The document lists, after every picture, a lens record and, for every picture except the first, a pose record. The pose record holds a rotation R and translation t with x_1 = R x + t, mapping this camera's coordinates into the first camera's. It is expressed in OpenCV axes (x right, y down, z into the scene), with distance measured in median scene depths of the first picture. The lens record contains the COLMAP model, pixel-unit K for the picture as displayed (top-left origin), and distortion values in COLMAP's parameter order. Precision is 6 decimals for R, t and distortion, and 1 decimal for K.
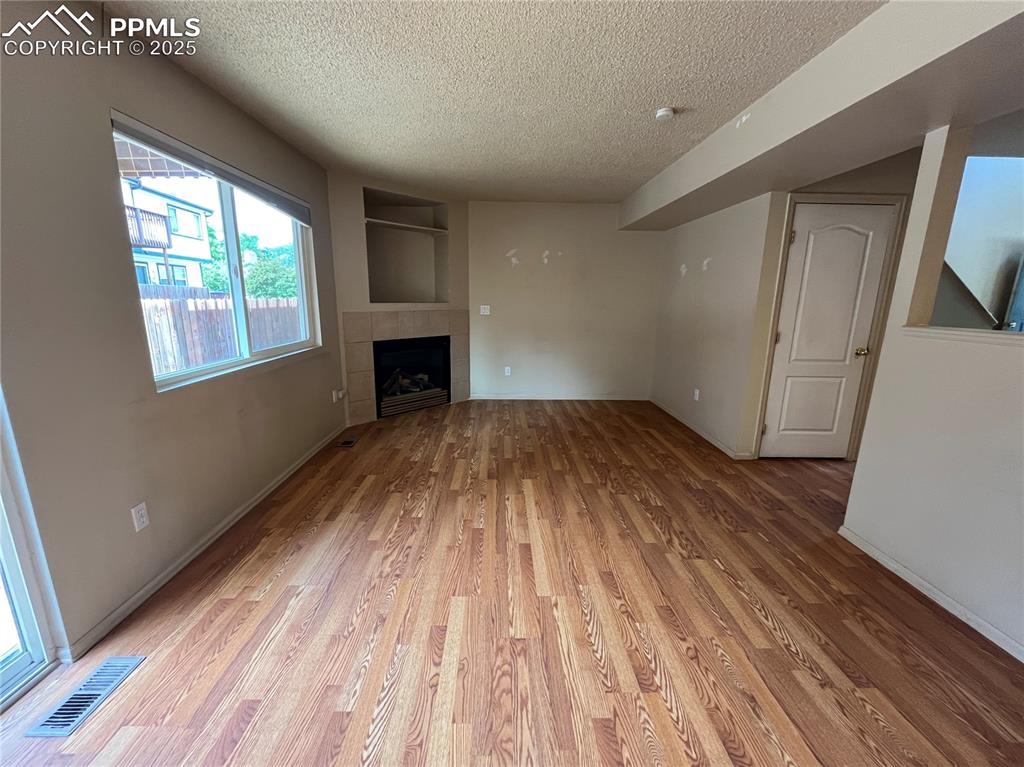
lens RADIAL K [[409.8, 0, 508.6], [0, 409.8, 384.3], [0, 0, 1]] dist [-0.006996, 0.000460]
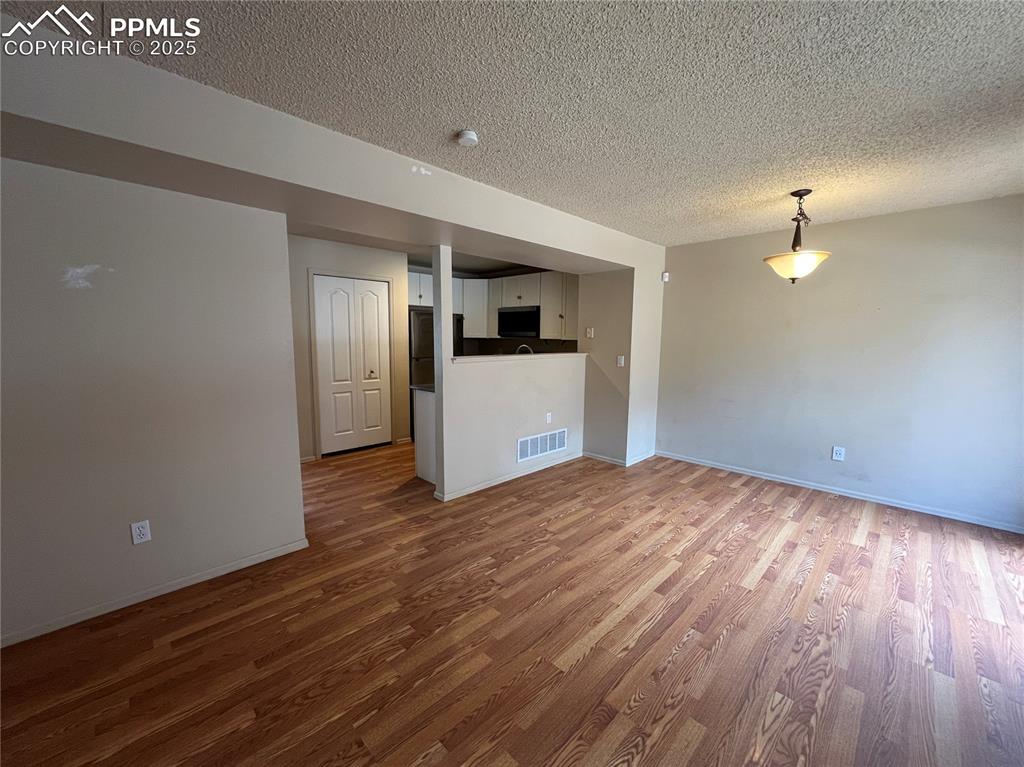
lens RADIAL K [[409.8, 0, 511.5], [0, 409.8, 383.4], [0, 0, 1]] dist [-0.006996, 0.000460]
pose [[-0.688812, -0.101174, 0.717845, -0.367467], [0.136983, 0.954210, 0.265930, -0.403546], [-0.711880, 0.281508, -0.643413, 1.711604]]
